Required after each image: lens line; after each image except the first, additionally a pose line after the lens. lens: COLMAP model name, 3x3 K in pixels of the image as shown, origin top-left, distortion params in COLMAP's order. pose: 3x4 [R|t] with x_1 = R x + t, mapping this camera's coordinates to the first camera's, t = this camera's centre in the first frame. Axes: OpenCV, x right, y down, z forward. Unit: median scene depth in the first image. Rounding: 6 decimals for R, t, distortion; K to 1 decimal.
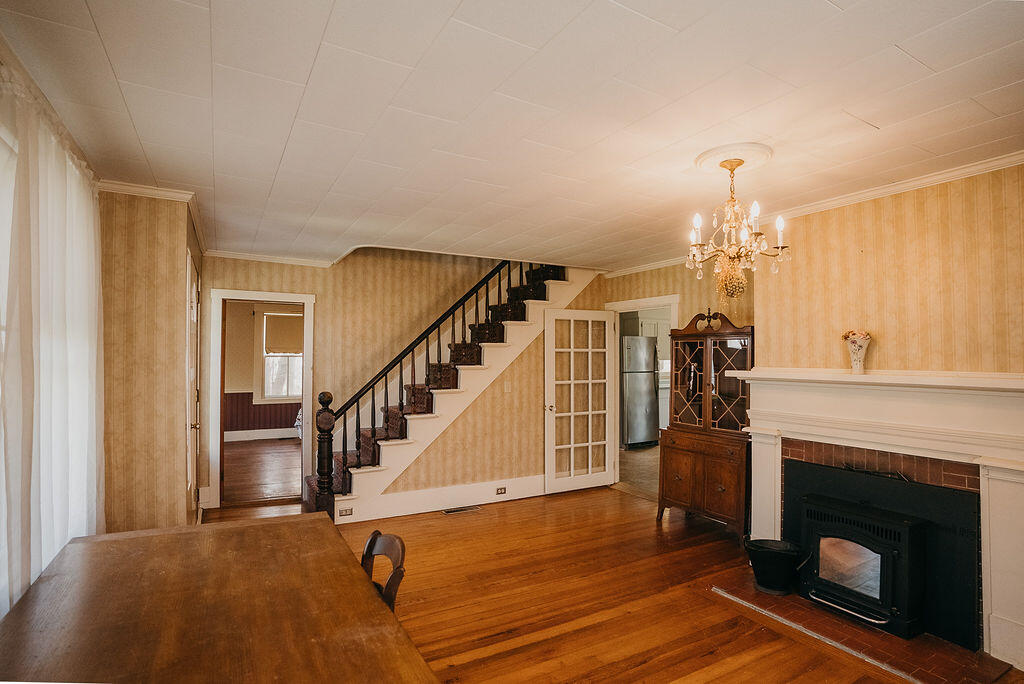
lens RADIAL K [[514.1, 0, 512.0], [0, 514.1, 342.0], [0, 0, 1]] dist [-0.085015, 0.038111]
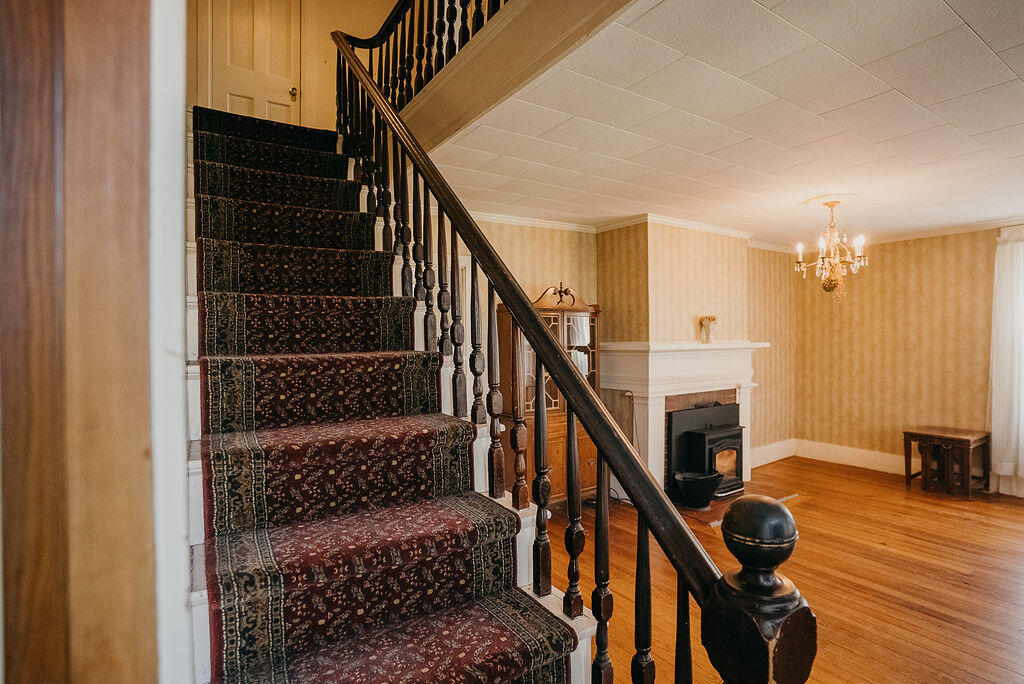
lens RADIAL K [[514.1, 0, 512.0], [0, 514.1, 342.0], [0, 0, 1]] dist [-0.085015, 0.038111]
pose [[-0.037071, -0.018572, 0.999140, -0.790454], [-0.020211, 0.999637, 0.017831, 0.041198], [-0.999108, -0.019532, -0.037433, 1.551215]]
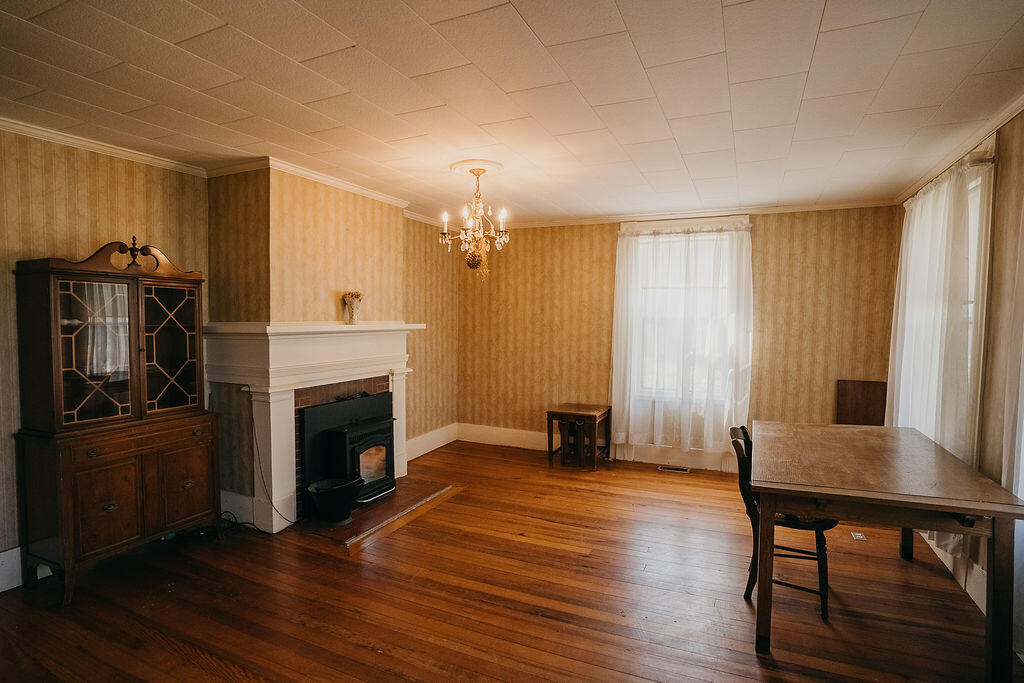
lens RADIAL K [[514.1, 0, 512.0], [0, 514.1, 341.5], [0, 0, 1]] dist [-0.085015, 0.038111]
pose [[-0.567580, -0.053161, 0.821600, -0.600537], [-0.035723, 0.998564, 0.039933, 0.037683], [-0.822543, -0.006685, -0.568664, 1.321969]]
